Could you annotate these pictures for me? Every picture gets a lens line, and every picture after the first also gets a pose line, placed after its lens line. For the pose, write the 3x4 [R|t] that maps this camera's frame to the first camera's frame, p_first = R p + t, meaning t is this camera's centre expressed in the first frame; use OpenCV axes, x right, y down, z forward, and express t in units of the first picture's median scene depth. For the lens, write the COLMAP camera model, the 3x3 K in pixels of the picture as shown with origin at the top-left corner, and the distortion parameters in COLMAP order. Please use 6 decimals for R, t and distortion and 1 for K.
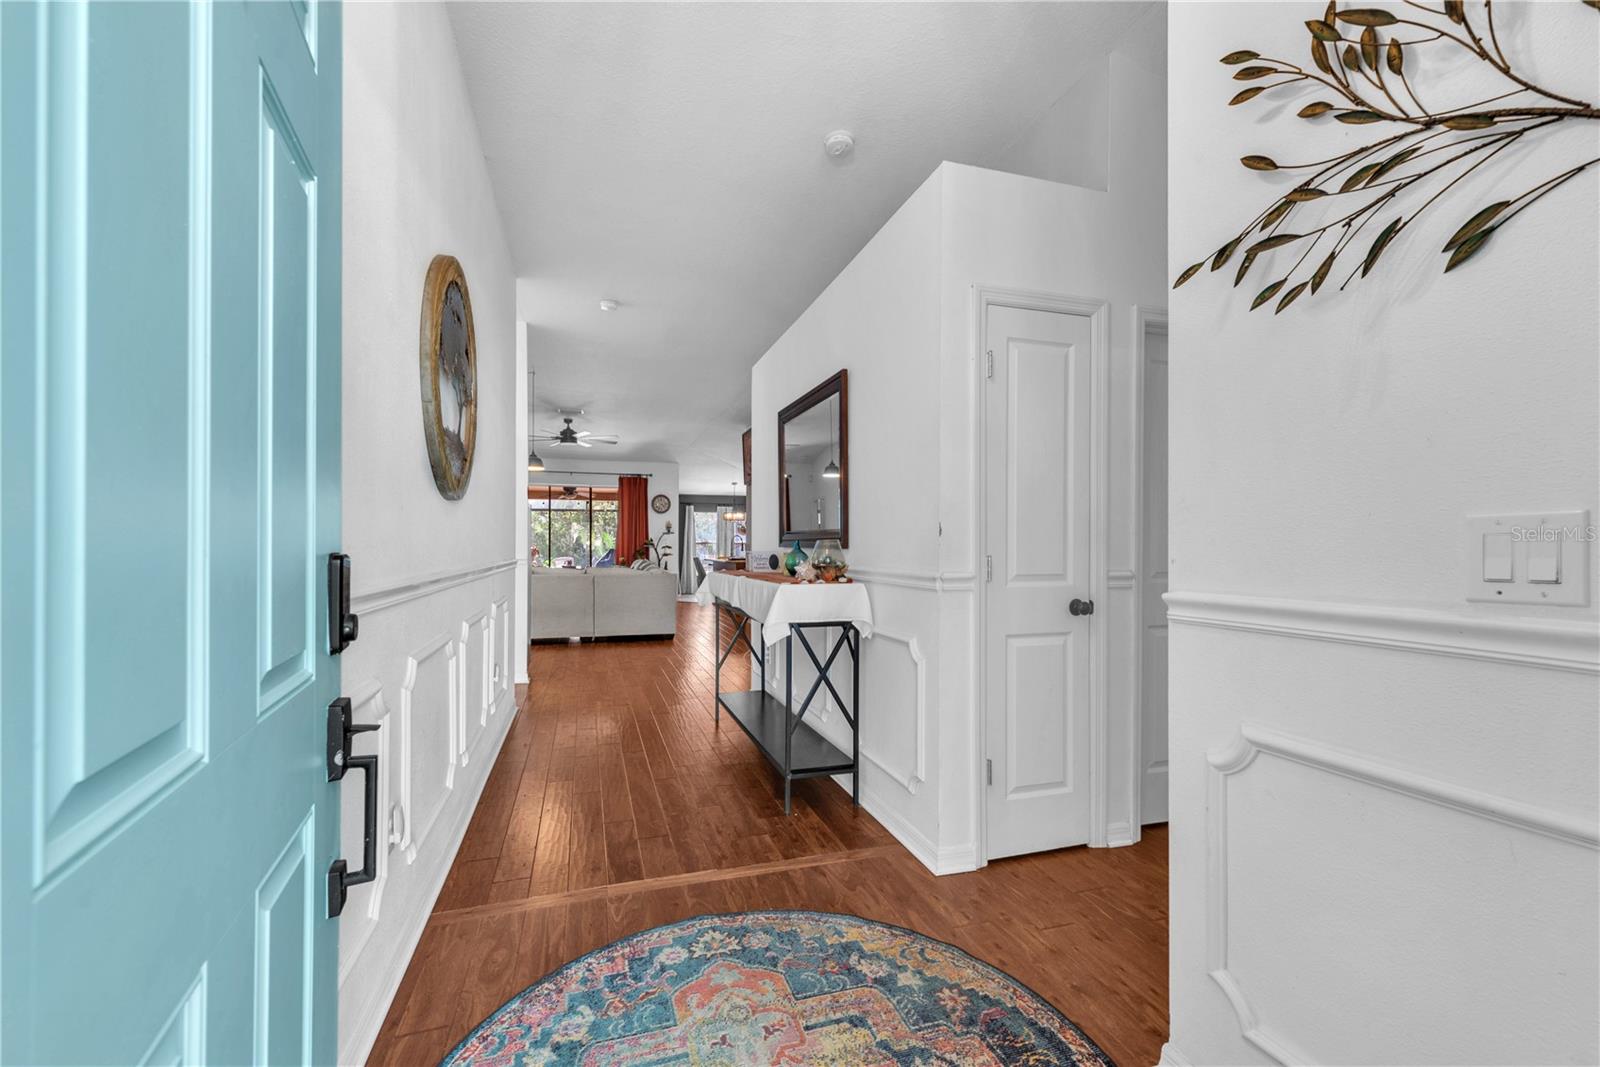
lens RADIAL K [[659.9, 0, 794.1], [0, 659.9, 540.3], [0, 0, 1]] dist [-0.003234, 0.001344]
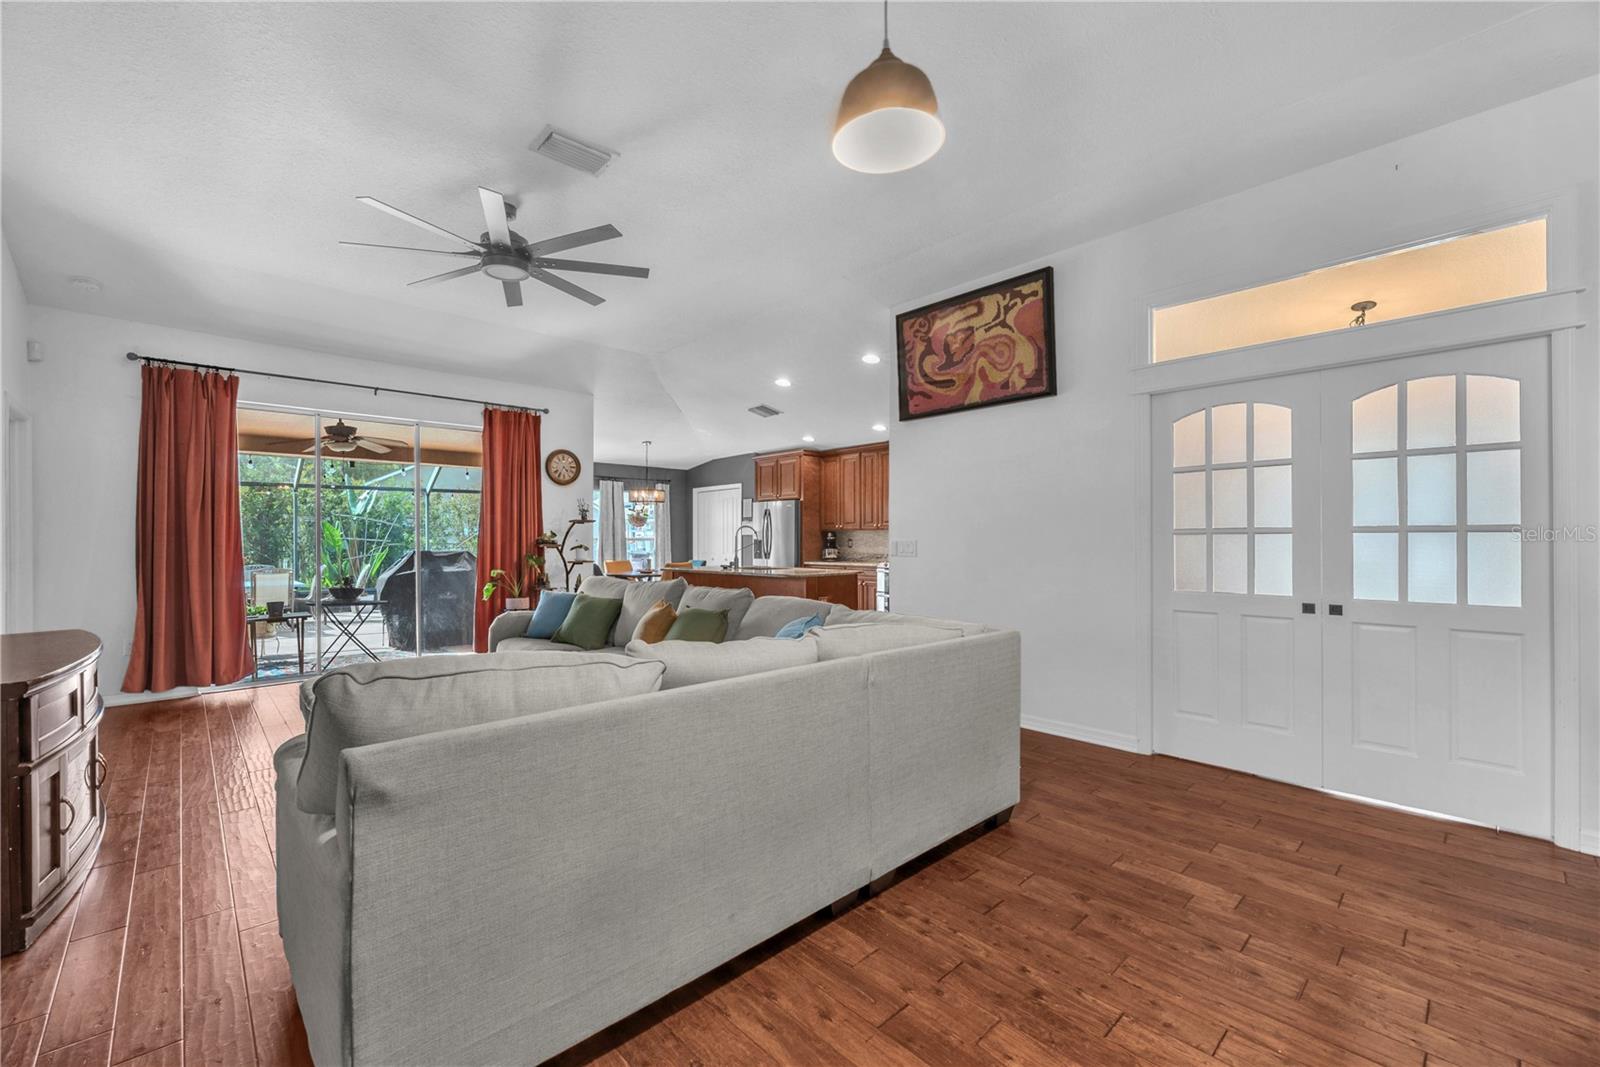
lens RADIAL K [[659.9, 0, 793.2], [0, 659.9, 535.9], [0, 0, 1]] dist [-0.003234, 0.001344]
pose [[0.902206, -0.002176, 0.431300, -0.267454], [0.001386, 0.999997, 0.002146, -0.000436], [-0.431303, -0.001339, 0.902206, 0.443130]]
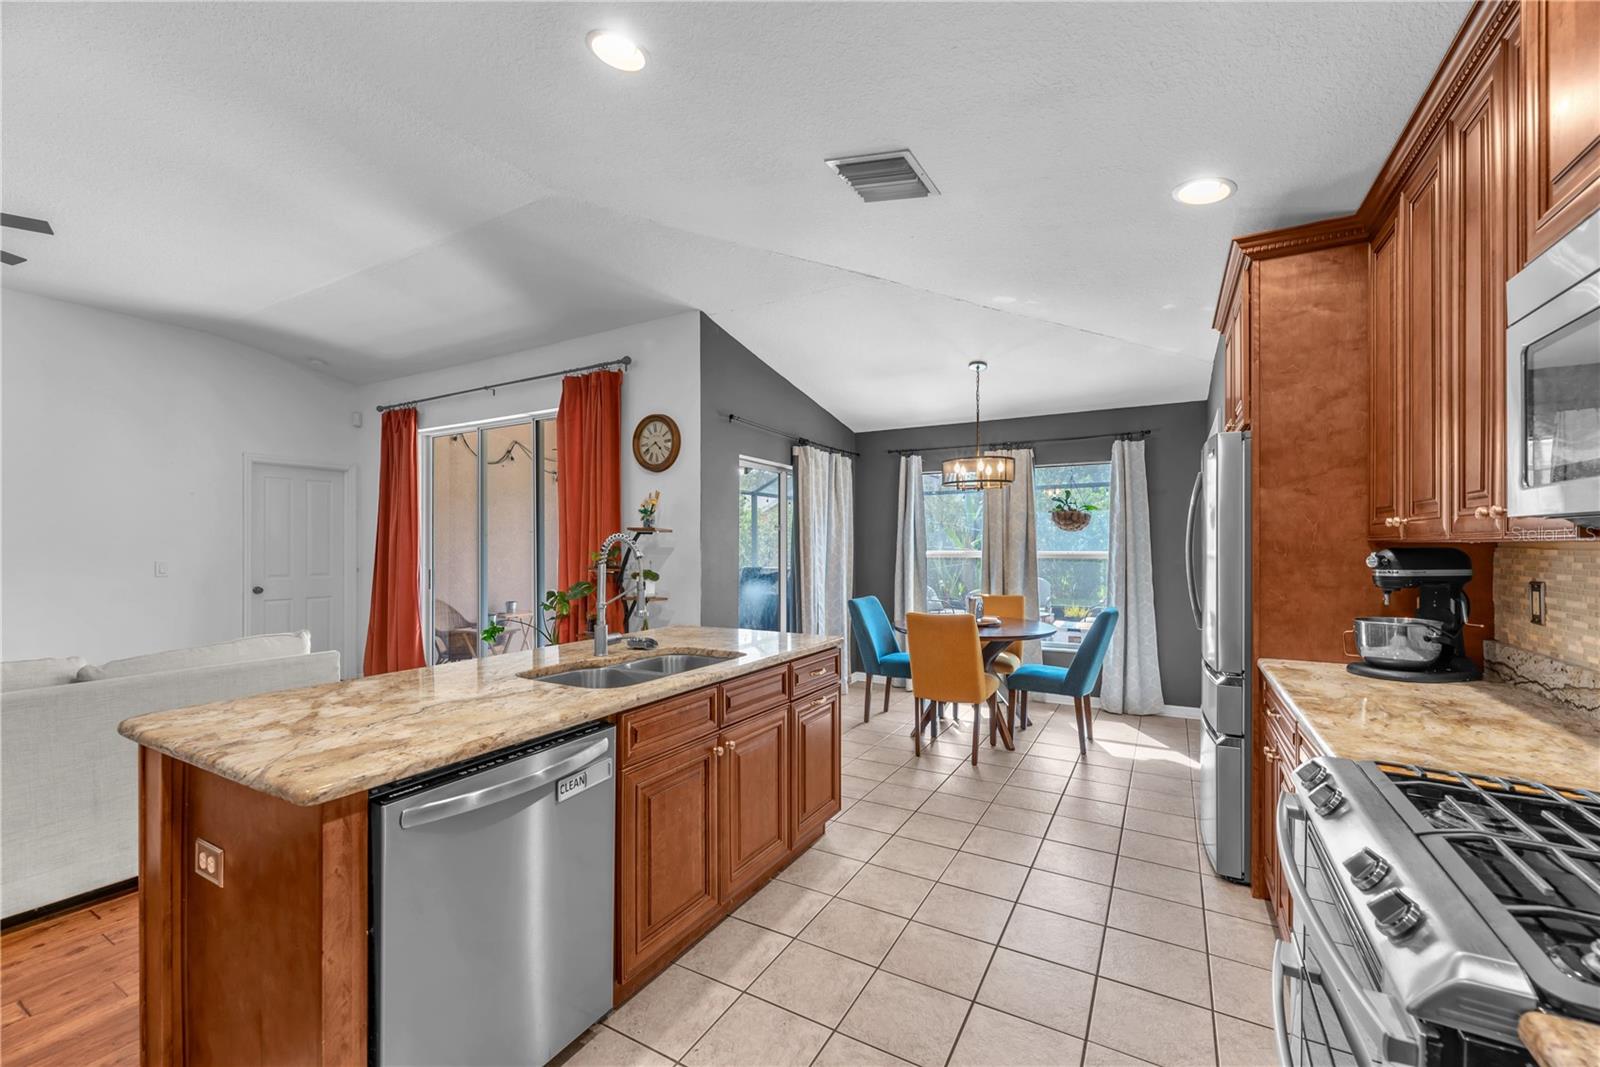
lens RADIAL K [[659.9, 0, 788.0], [0, 659.9, 541.7], [0, 0, 1]] dist [-0.003234, 0.001344]
pose [[0.668678, -0.005654, -0.743531, 0.089567], [0.007379, 0.999972, -0.000969, -0.004978], [0.743516, -0.004839, 0.668701, 0.838669]]
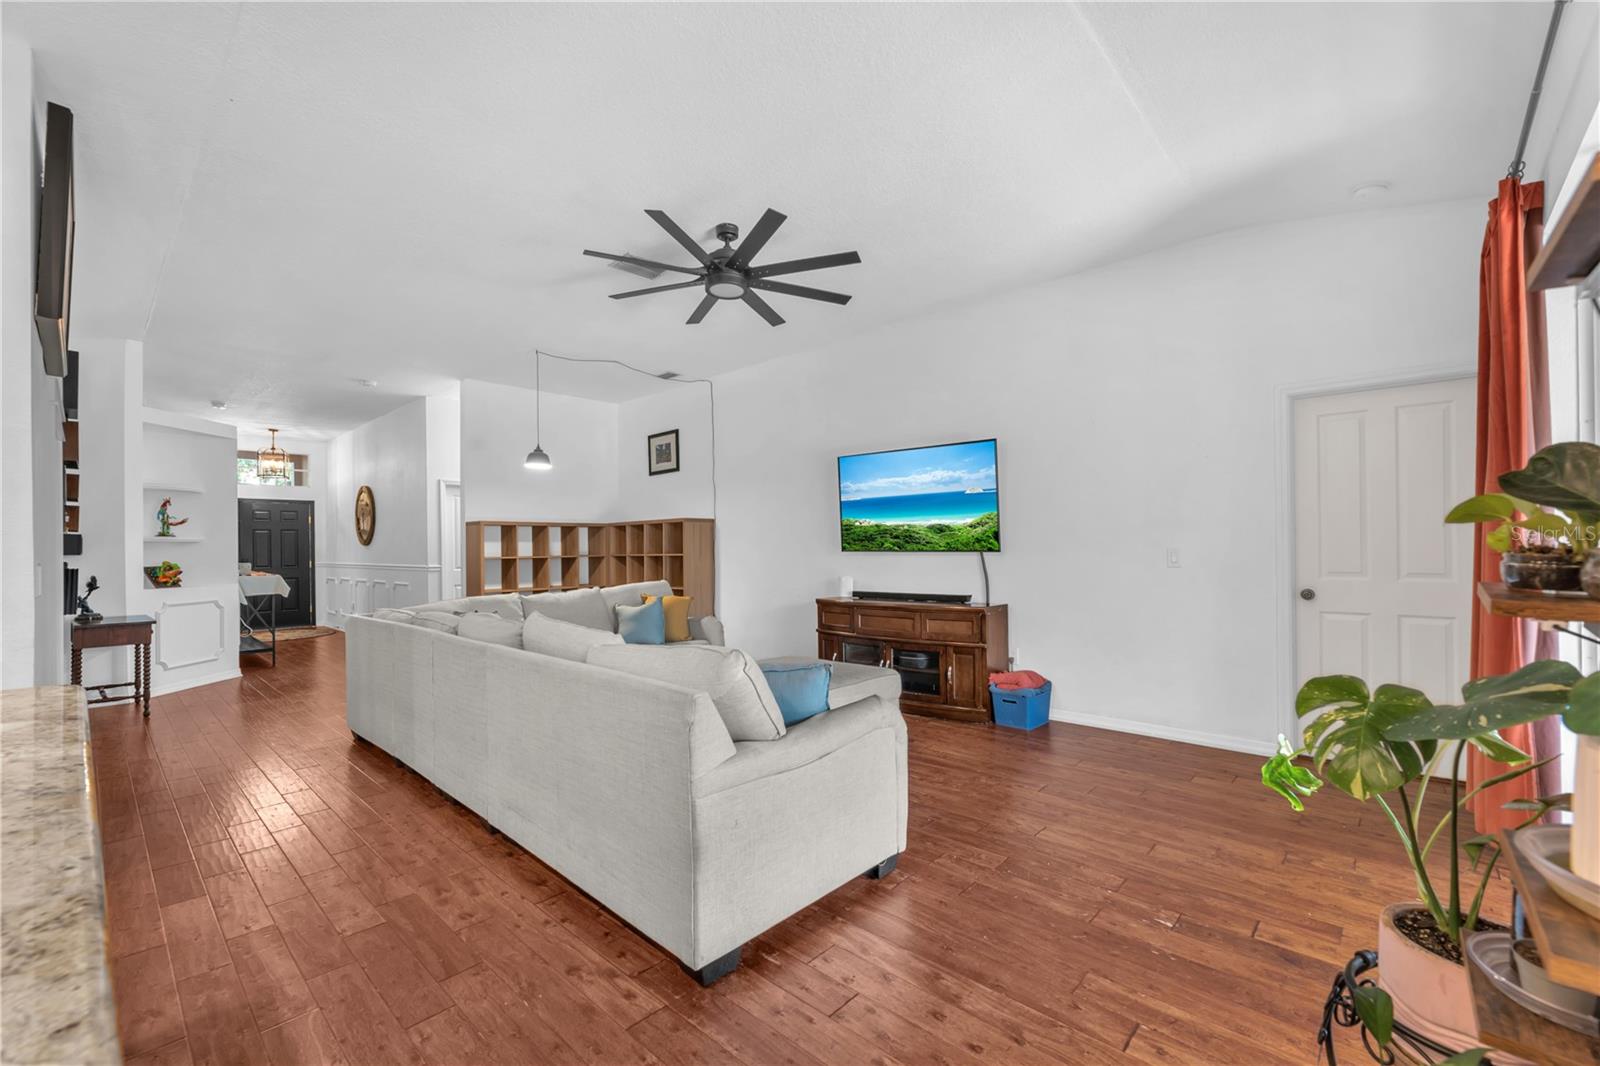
lens RADIAL K [[659.9, 0, 796.5], [0, 659.9, 542.6], [0, 0, 1]] dist [-0.003234, 0.001344]
pose [[-0.867388, 0.005590, -0.497601, -0.139806], [0.015544, 0.999753, -0.015863, 0.003296], [0.497390, -0.021494, -0.867261, 1.006188]]
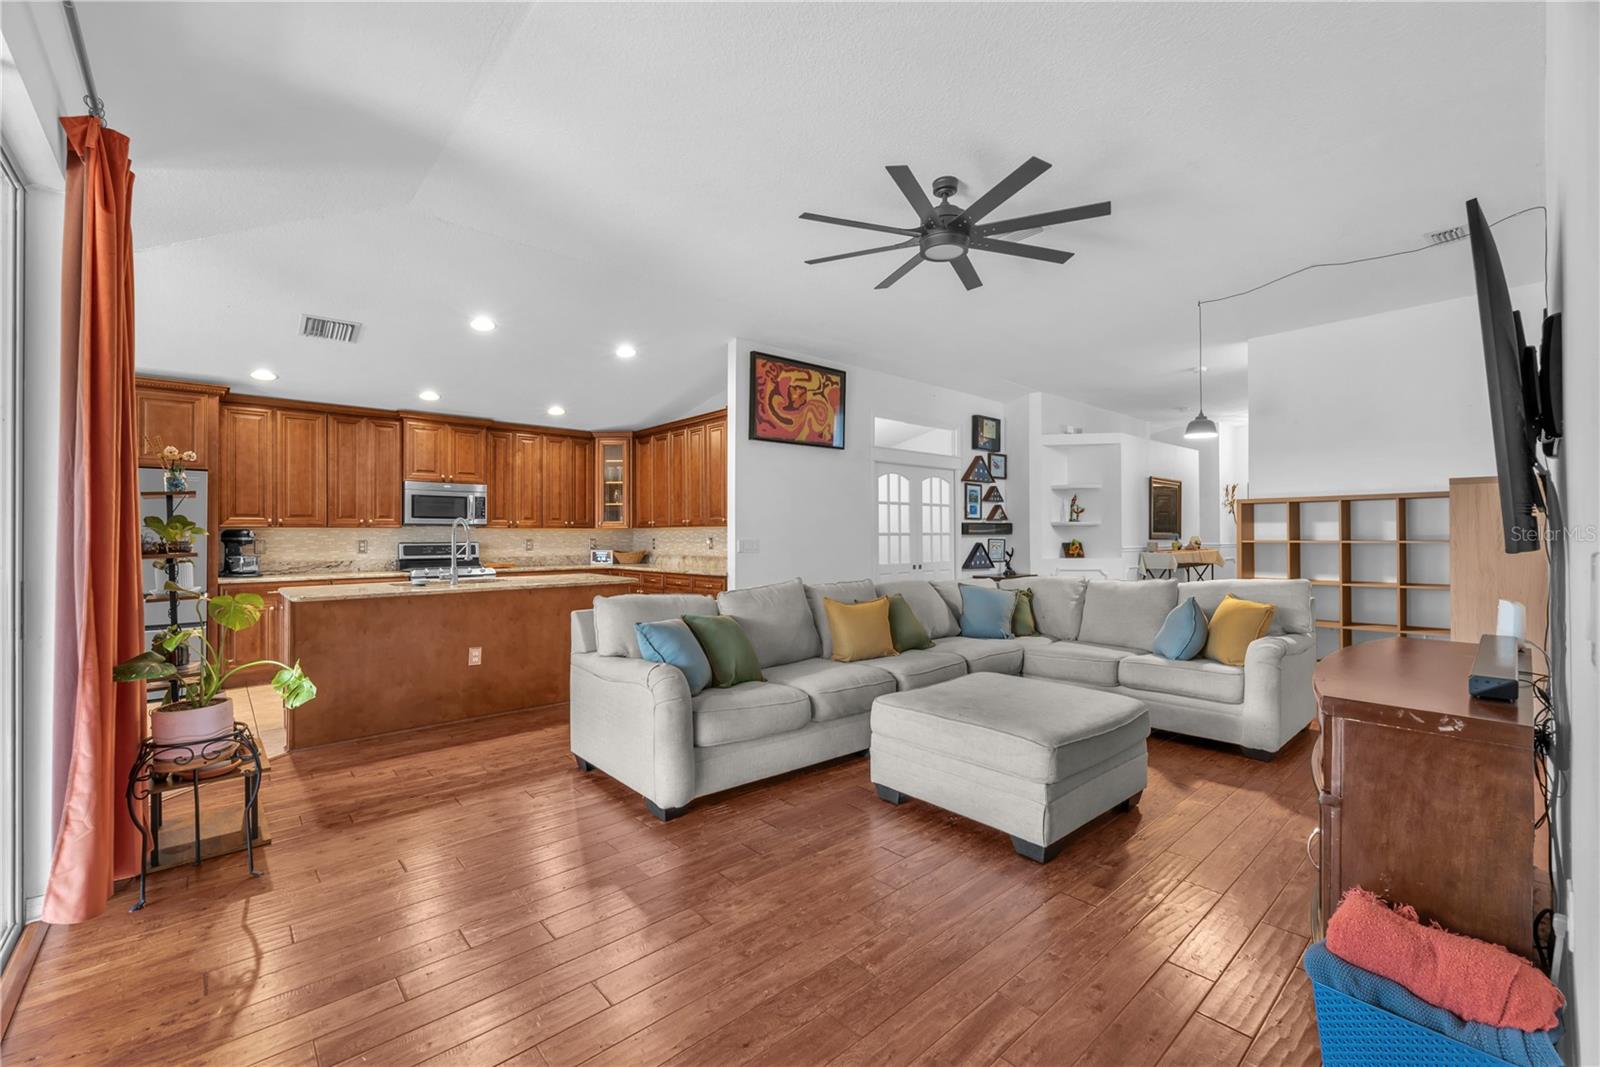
lens RADIAL K [[659.9, 0, 791.4], [0, 659.9, 532.7], [0, 0, 1]] dist [-0.003234, 0.001344]
pose [[-0.405144, 0.005929, 0.914234, -0.467380], [-0.003294, 0.999963, -0.007944, 0.001964], [-0.914247, -0.006230, -0.405109, 0.904941]]
